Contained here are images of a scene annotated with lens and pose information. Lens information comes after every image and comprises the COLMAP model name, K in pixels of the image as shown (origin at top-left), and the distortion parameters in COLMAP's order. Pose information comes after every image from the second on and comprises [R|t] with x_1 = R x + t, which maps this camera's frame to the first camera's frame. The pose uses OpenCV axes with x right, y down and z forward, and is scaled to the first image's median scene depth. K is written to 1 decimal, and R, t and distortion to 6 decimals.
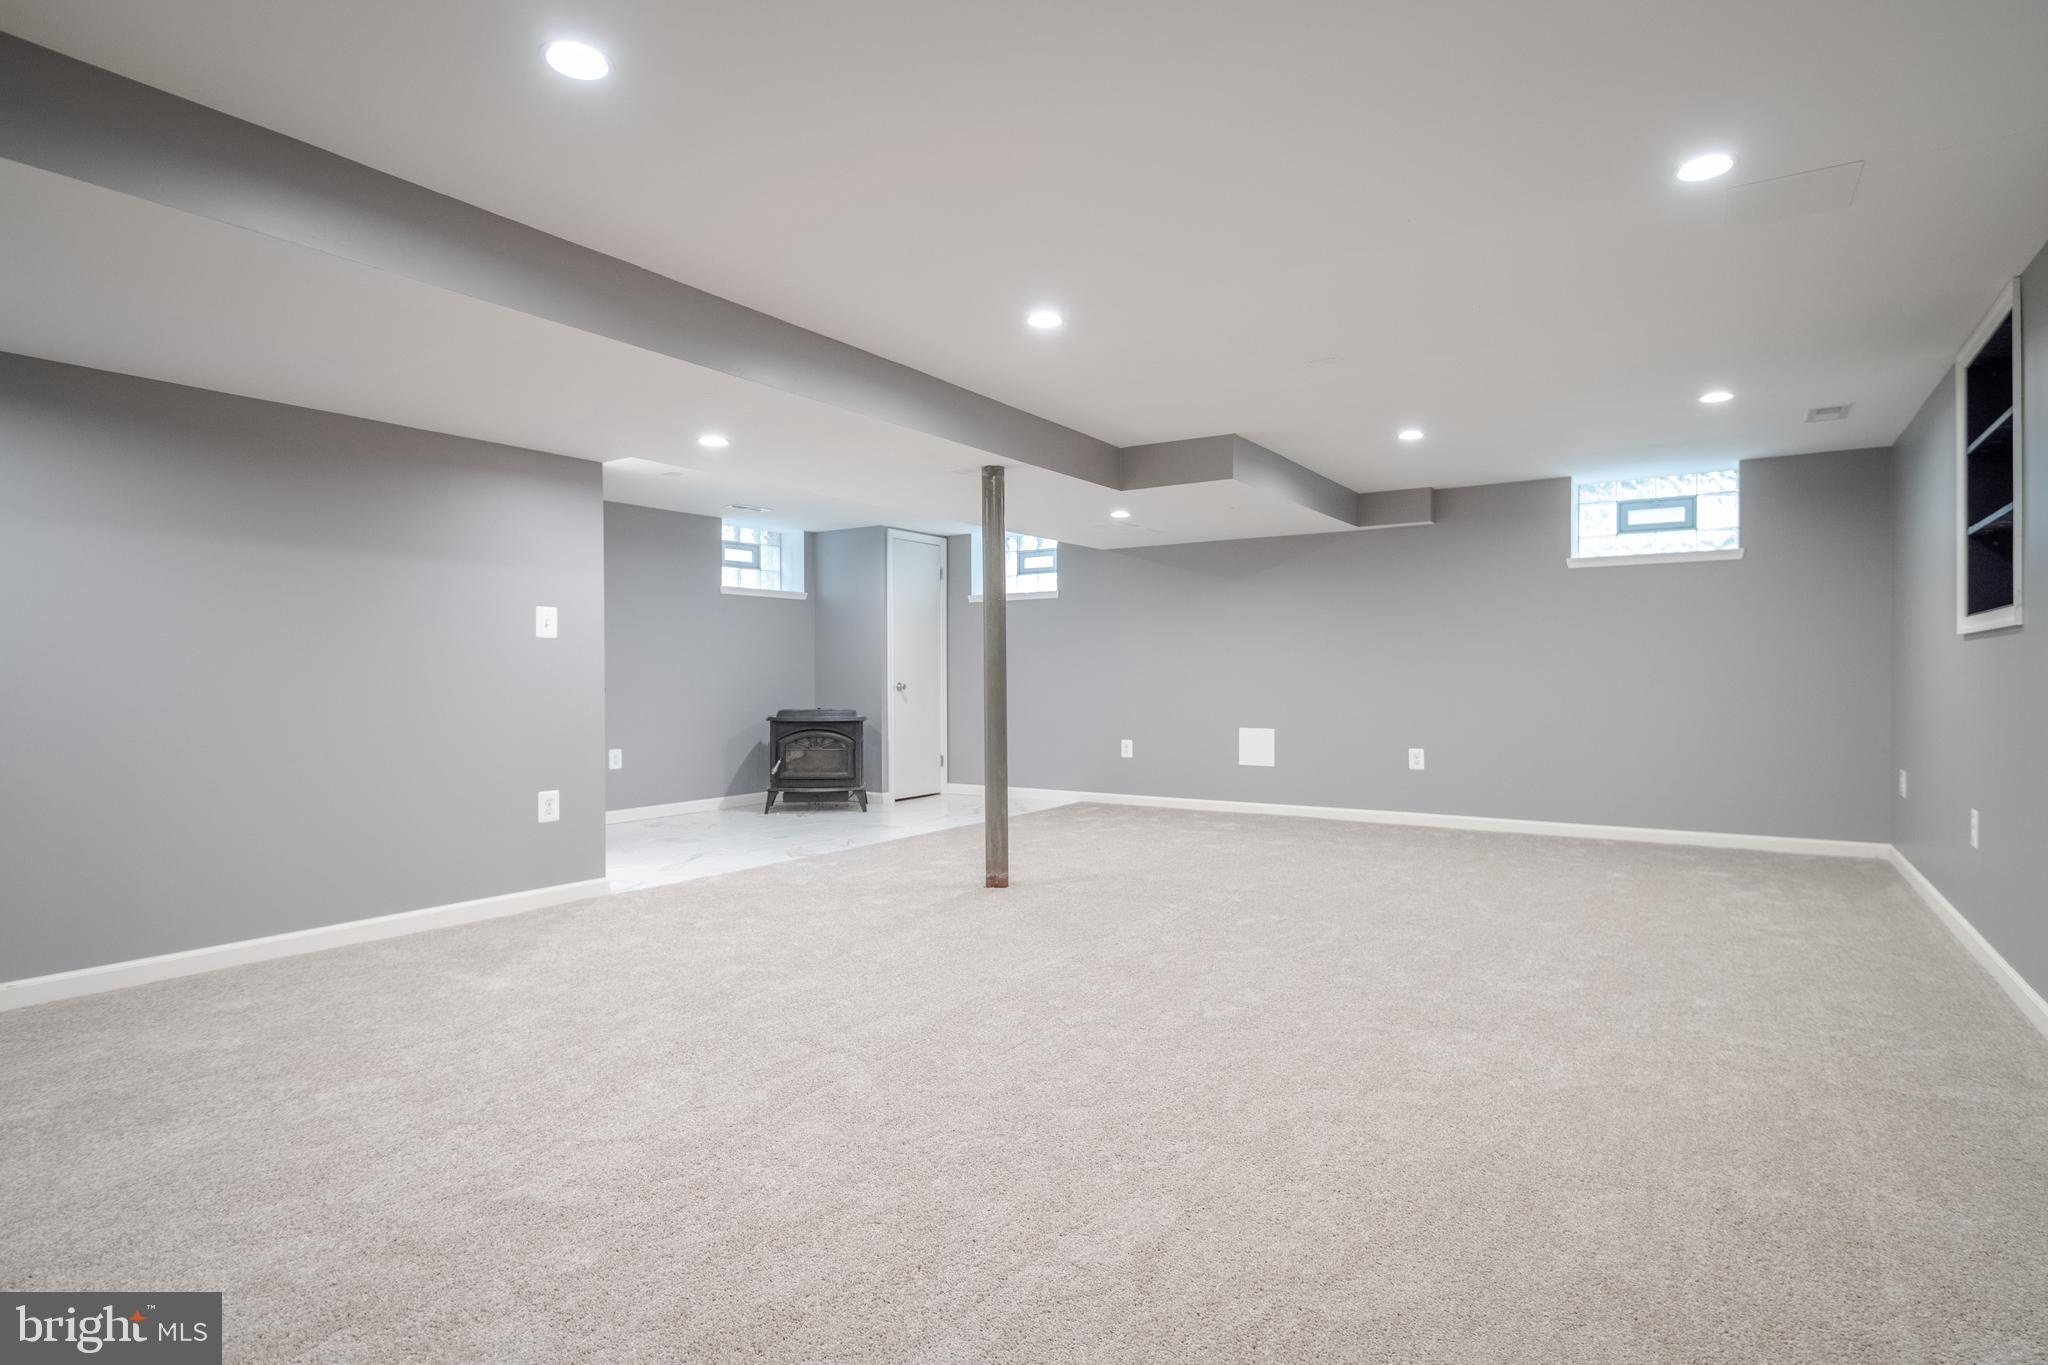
lens RADIAL K [[1043.1, 0, 1012.4], [0, 1043.1, 694.5], [0, 0, 1]] dist [0.020981, 0.000360]
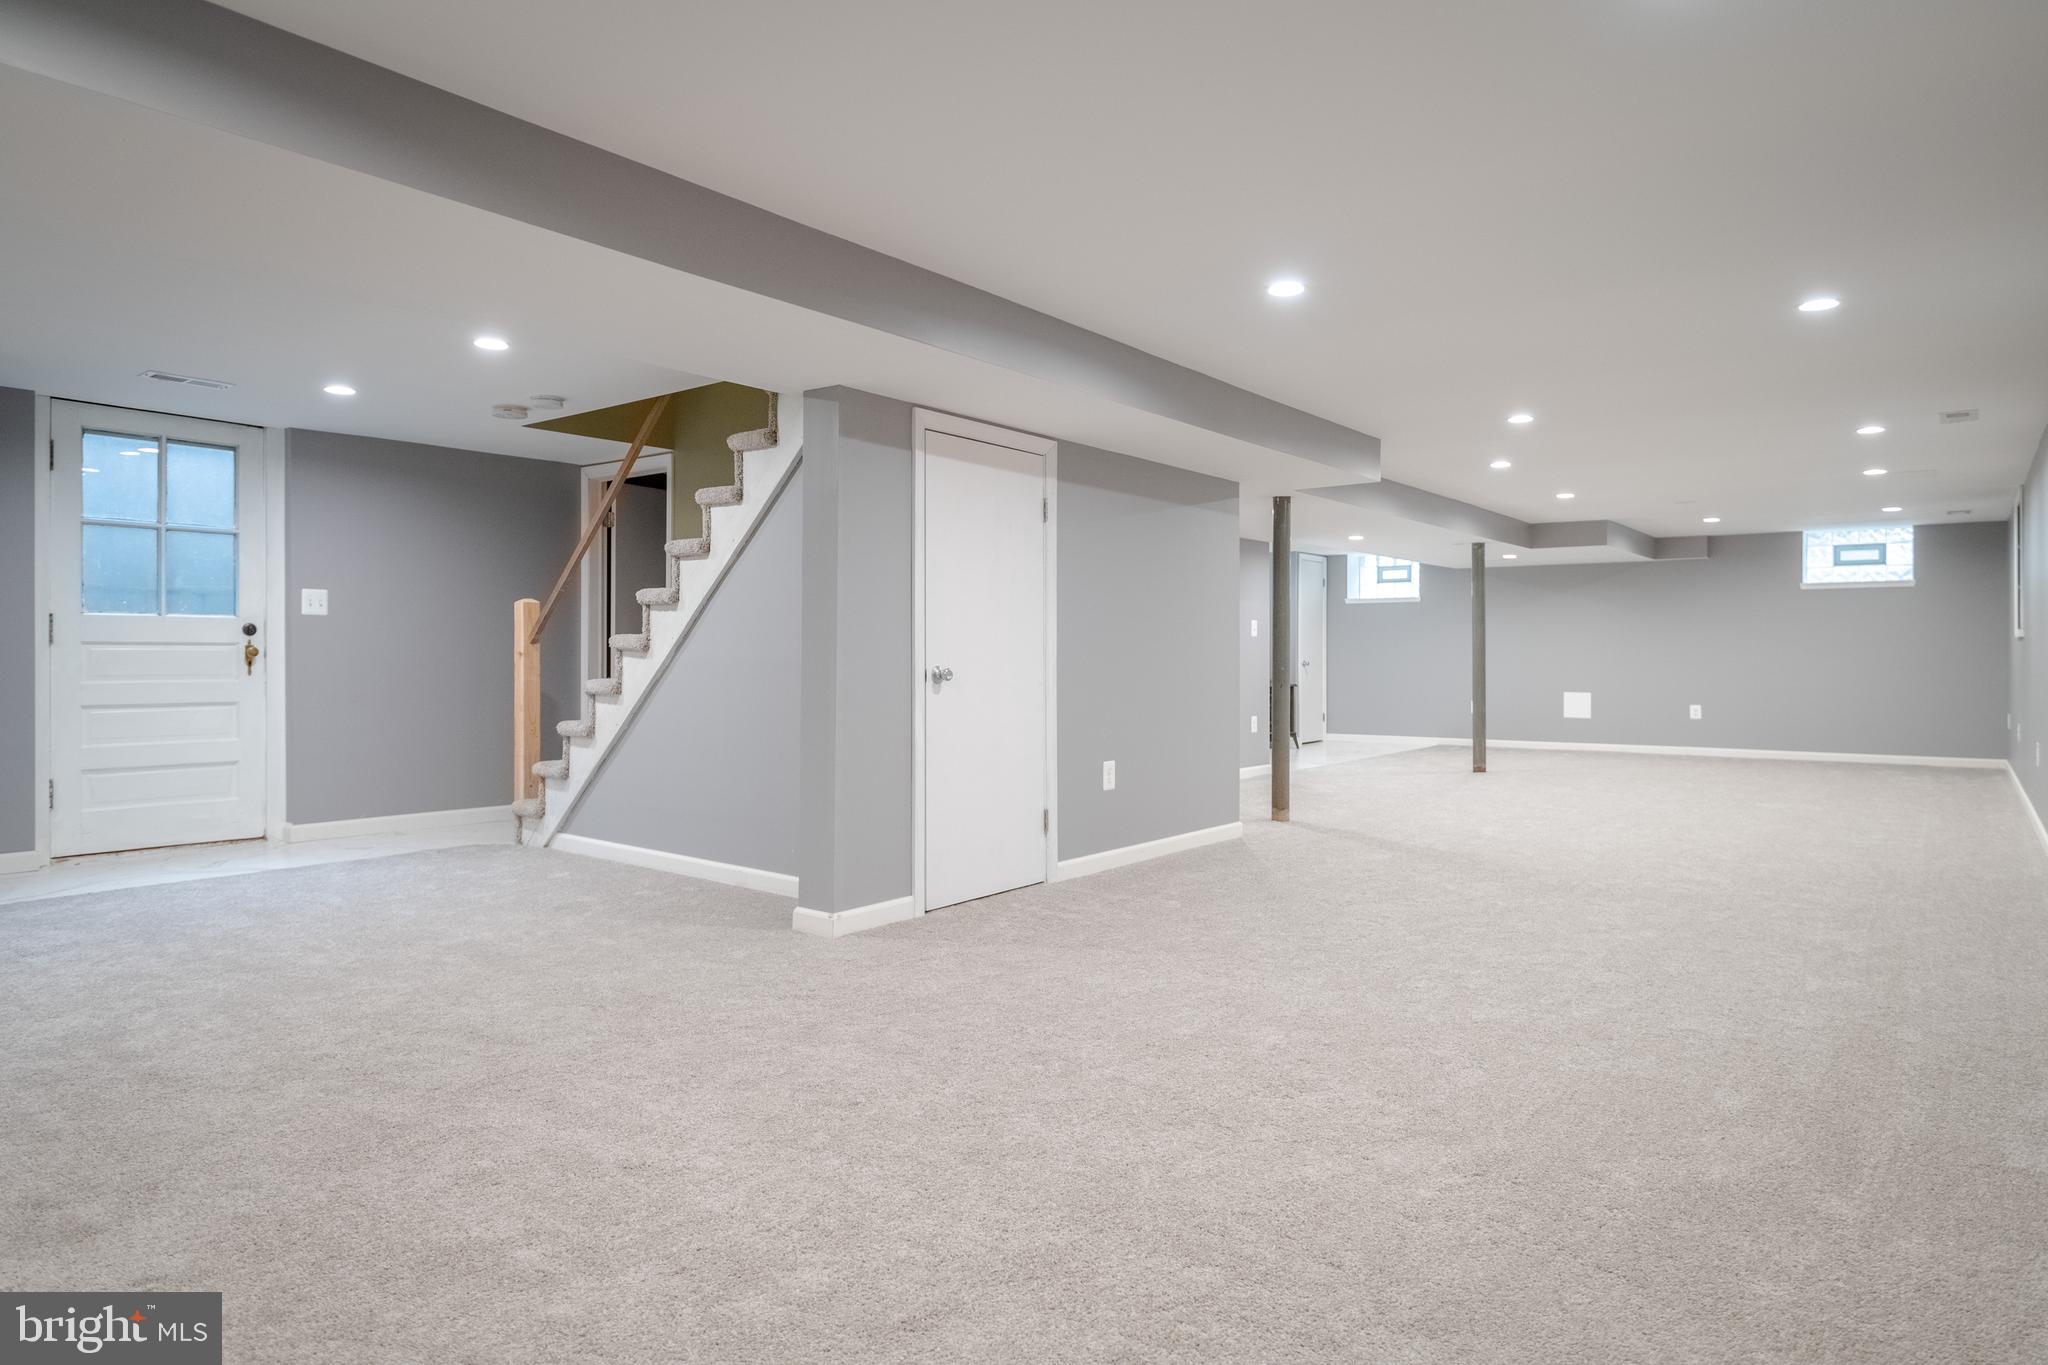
lens RADIAL K [[1129.7, 0, 1038.8], [0, 1129.7, 667.8], [0, 0, 1]] dist [0.007594, -0.004194]
pose [[0.996726, 0.003123, -0.080795, -0.465989], [-0.003700, 0.999969, -0.006999, 0.013302], [0.080771, 0.007275, 0.996706, -0.773618]]
